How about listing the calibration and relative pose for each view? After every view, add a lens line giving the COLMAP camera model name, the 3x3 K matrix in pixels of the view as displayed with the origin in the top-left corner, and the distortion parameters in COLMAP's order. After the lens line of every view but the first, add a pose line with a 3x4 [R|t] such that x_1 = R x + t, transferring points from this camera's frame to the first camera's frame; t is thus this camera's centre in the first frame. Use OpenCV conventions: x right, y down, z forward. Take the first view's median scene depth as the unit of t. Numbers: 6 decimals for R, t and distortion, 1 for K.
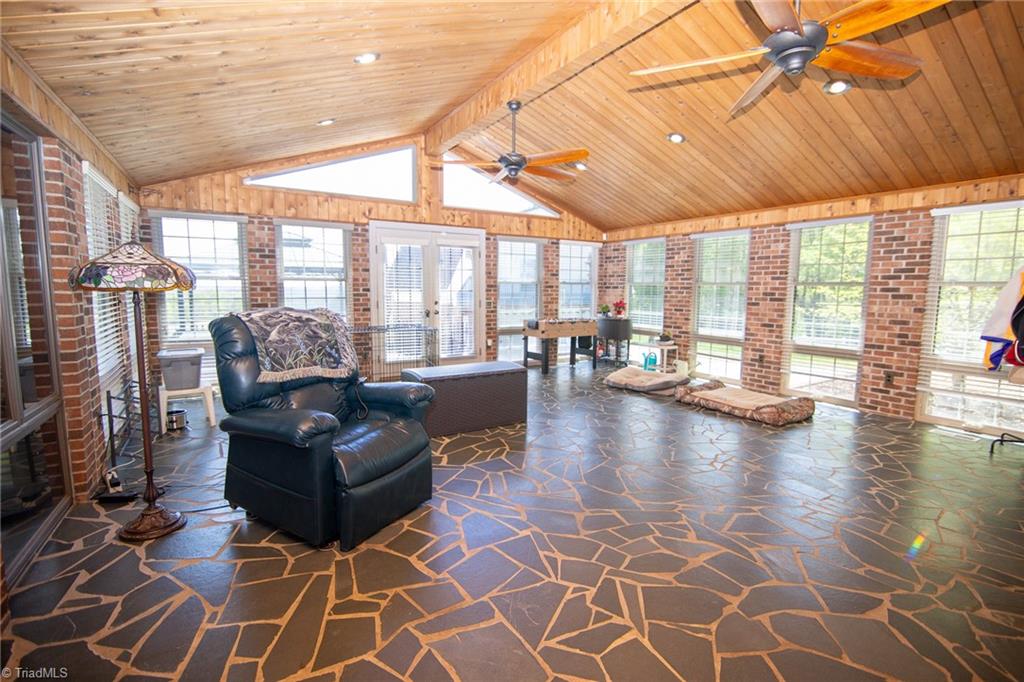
lens RADIAL K [[466.3, 0, 520.2], [0, 466.3, 338.1], [0, 0, 1]] dist [-0.020712, 0.000644]
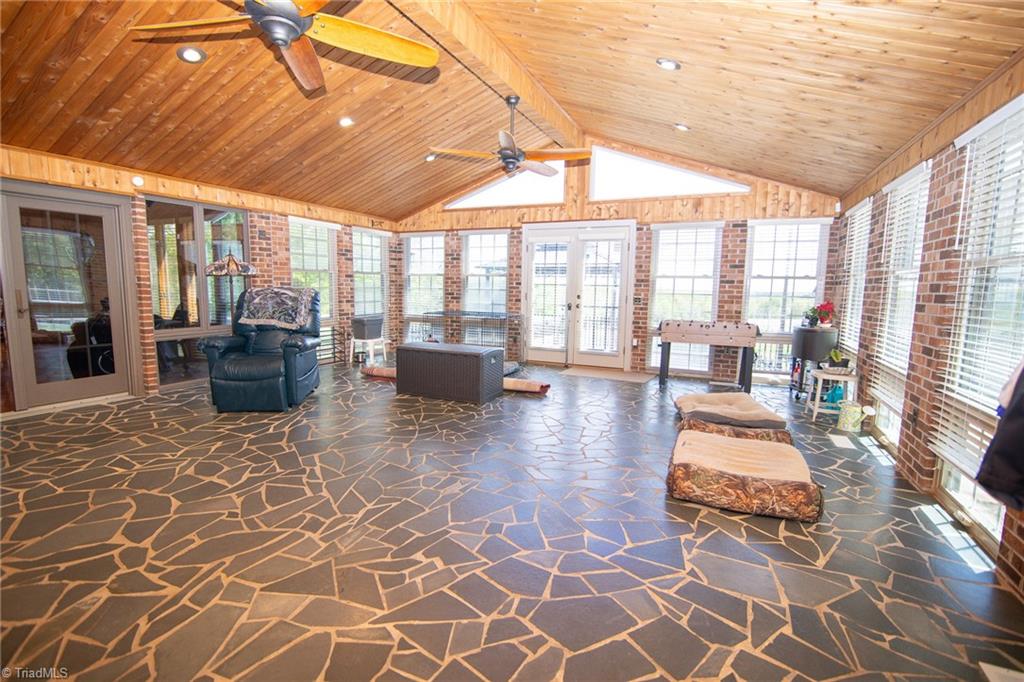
lens RADIAL K [[466.3, 0, 515.8], [0, 466.3, 343.4], [0, 0, 1]] dist [-0.020712, 0.000644]
pose [[0.550343, 0.102202, -0.828660, 0.670965], [-0.101483, 0.993310, 0.055111, -0.017284], [0.828748, 0.053764, 0.557033, 0.346538]]
